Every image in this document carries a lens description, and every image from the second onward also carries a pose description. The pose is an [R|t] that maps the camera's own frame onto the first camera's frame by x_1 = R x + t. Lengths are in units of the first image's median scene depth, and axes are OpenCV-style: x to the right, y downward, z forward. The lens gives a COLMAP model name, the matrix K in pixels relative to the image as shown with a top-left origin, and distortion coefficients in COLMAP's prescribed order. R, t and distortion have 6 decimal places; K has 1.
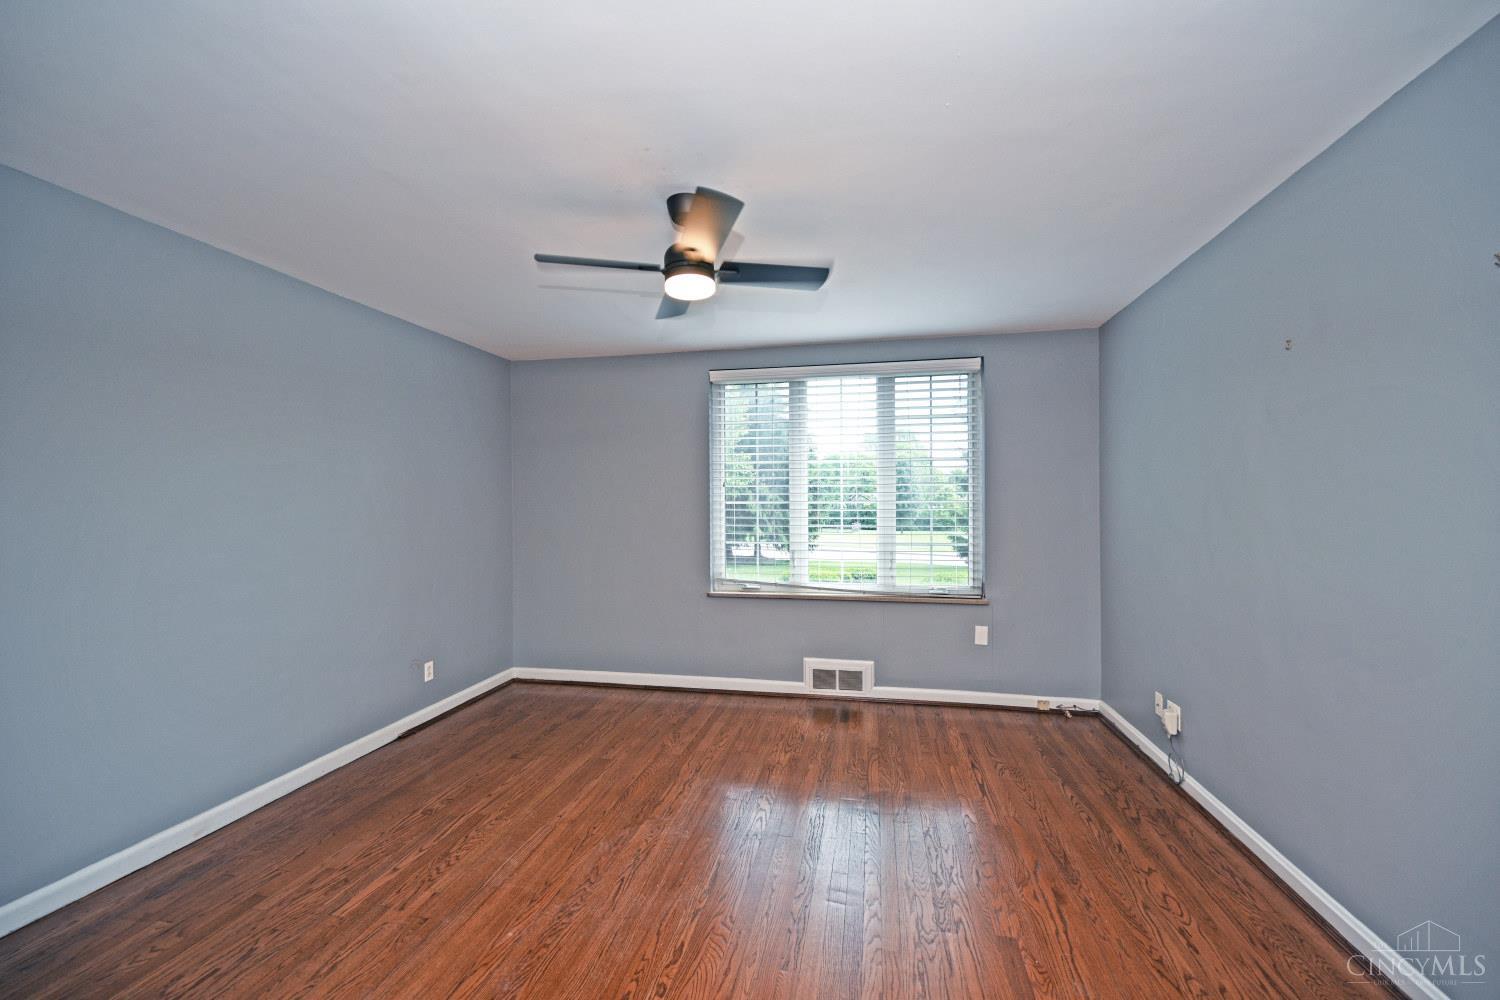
lens RADIAL K [[605.7, 0, 749.1], [0, 605.7, 503.2], [0, 0, 1]] dist [-0.000999, 0.000445]
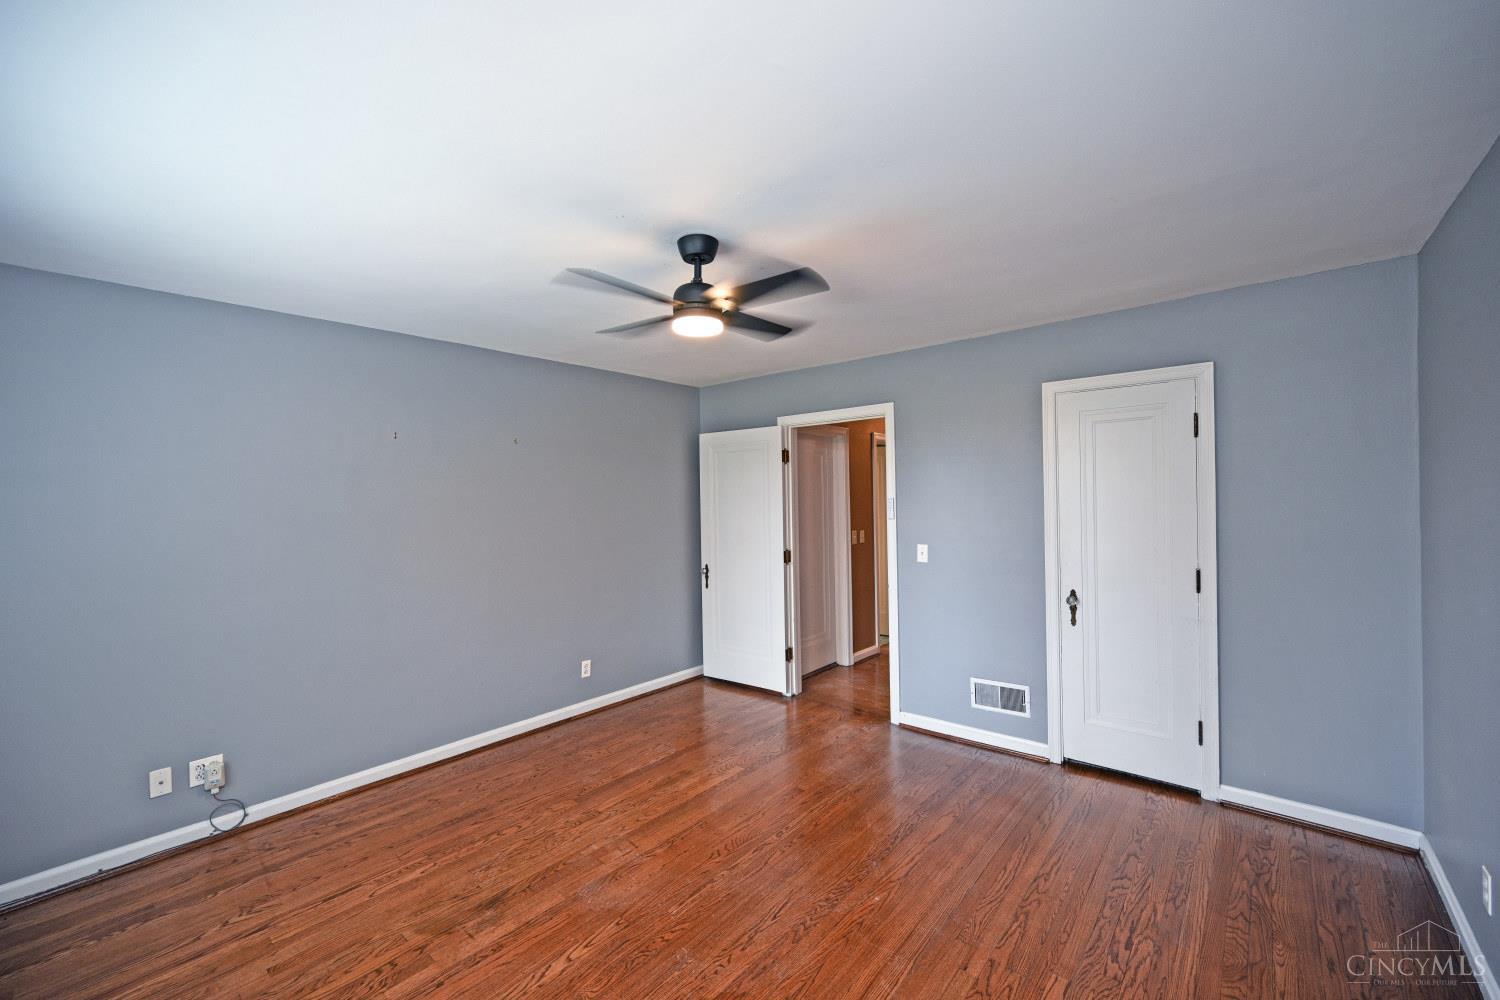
lens RADIAL K [[605.7, 0, 749.1], [0, 605.7, 503.2], [0, 0, 1]] dist [-0.000999, 0.000445]
pose [[-0.882534, 0.018454, 0.469887, -0.623120], [0.023983, 0.999696, 0.005784, -0.064940], [-0.469637, 0.016374, -0.882708, 1.799425]]
